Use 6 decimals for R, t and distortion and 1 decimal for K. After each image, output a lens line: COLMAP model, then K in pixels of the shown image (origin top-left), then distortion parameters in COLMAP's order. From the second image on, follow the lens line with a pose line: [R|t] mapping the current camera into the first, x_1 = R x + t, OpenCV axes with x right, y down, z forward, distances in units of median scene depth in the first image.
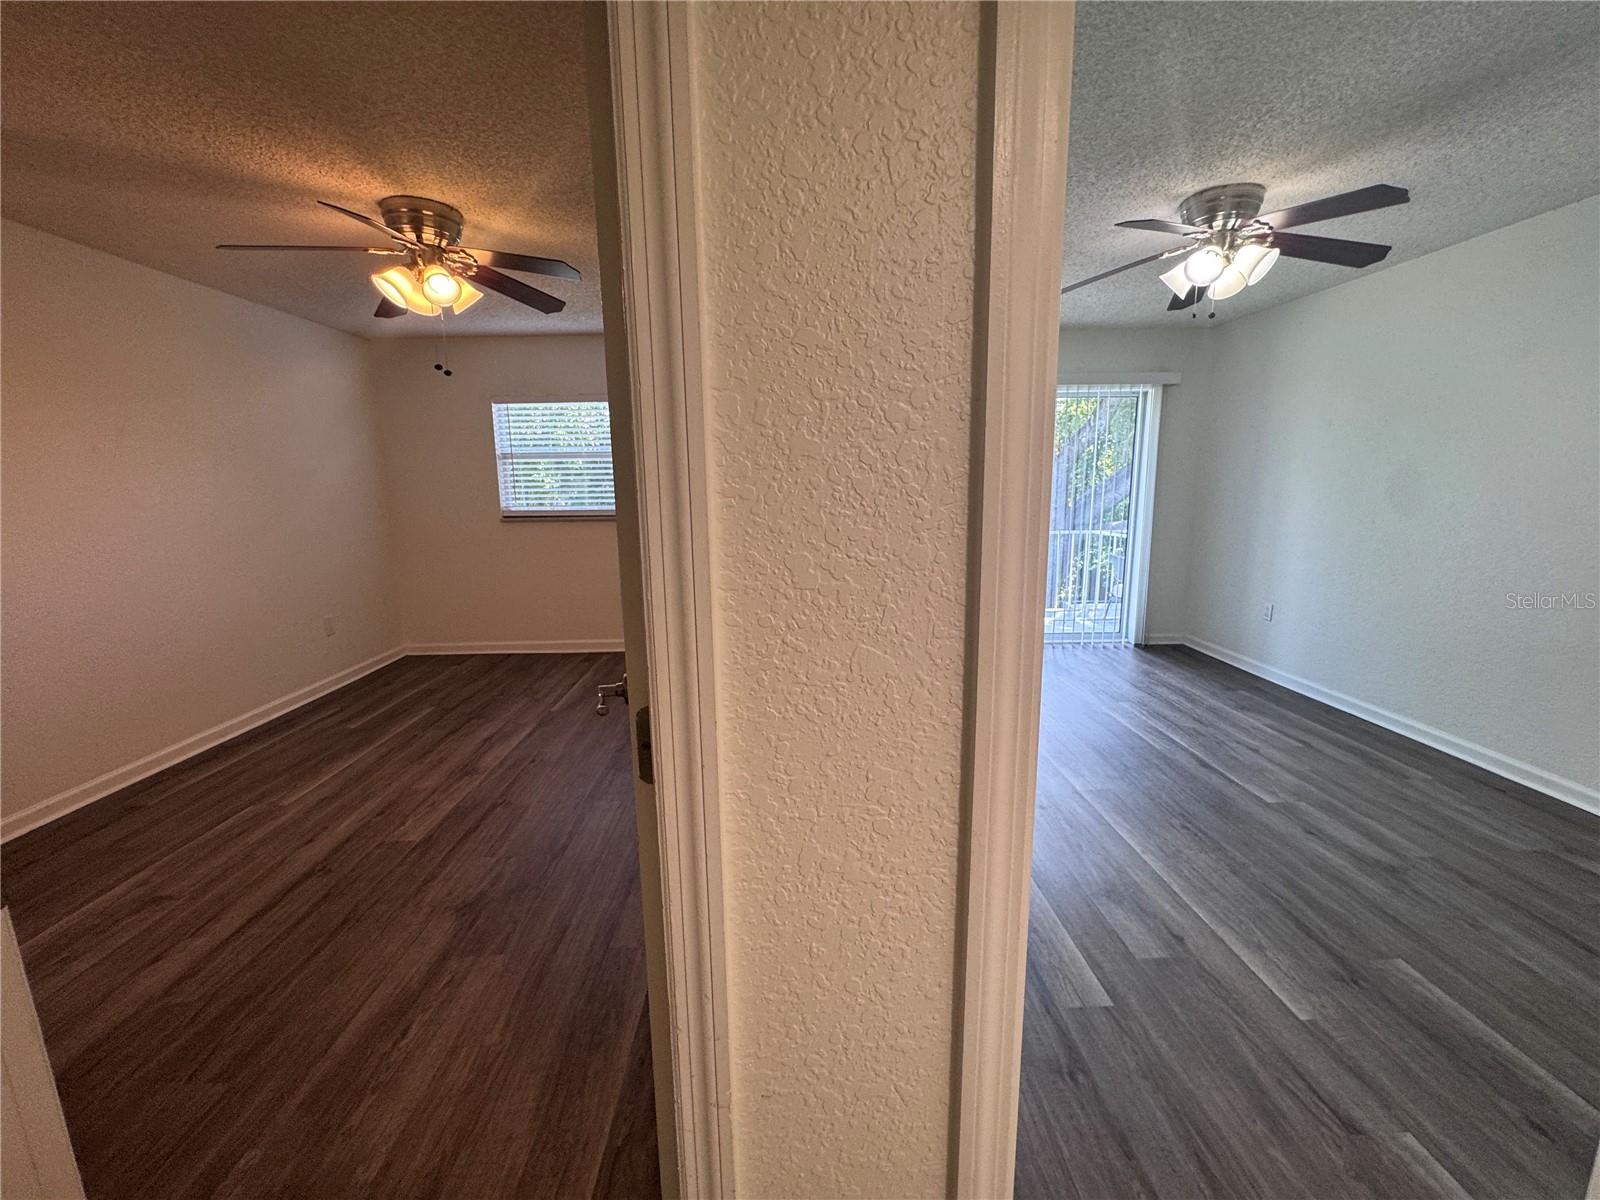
lens RADIAL K [[642.7, 0, 798.7], [0, 642.7, 599.1], [0, 0, 1]] dist [-0.005684, 0.000497]
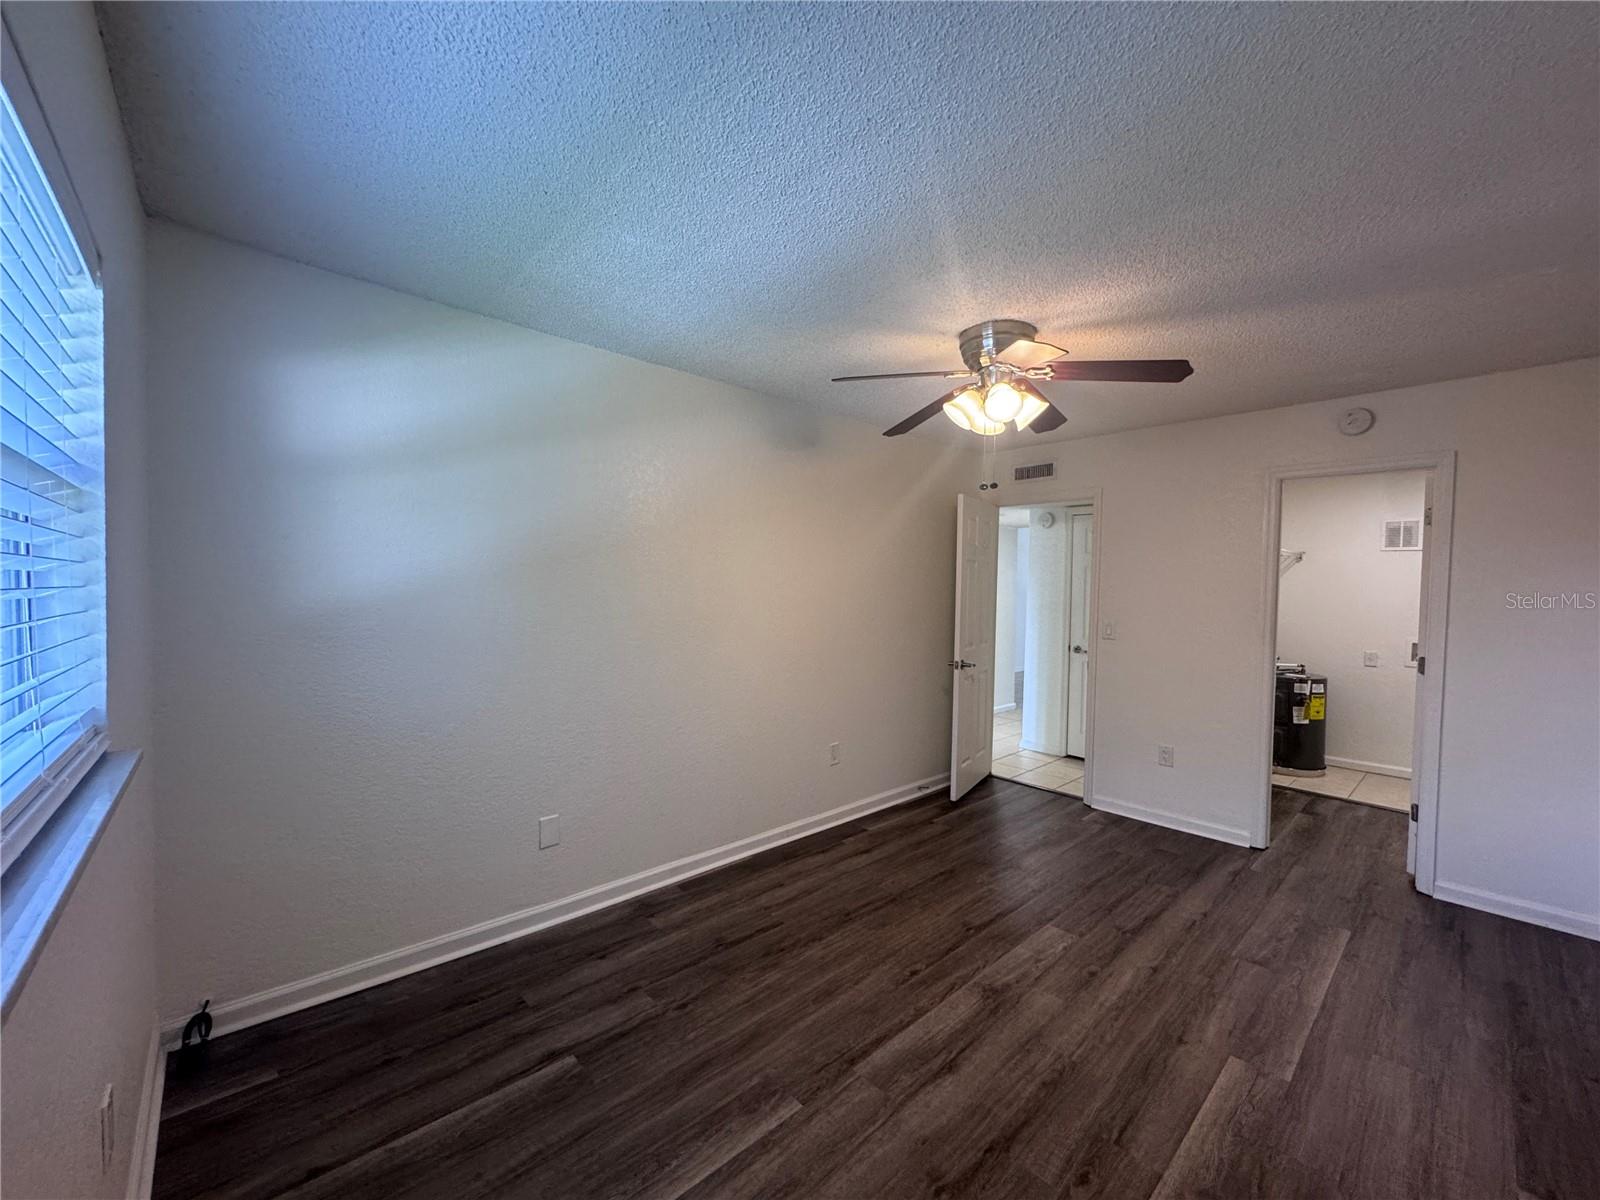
lens RADIAL K [[642.7, 0, 798.7], [0, 642.7, 599.1], [0, 0, 1]] dist [-0.005684, 0.000497]
pose [[-0.661734, -0.013419, 0.749619, -0.788728], [0.130626, 0.982484, 0.132899, -0.261555], [-0.738272, 0.185864, -0.648390, 1.347933]]
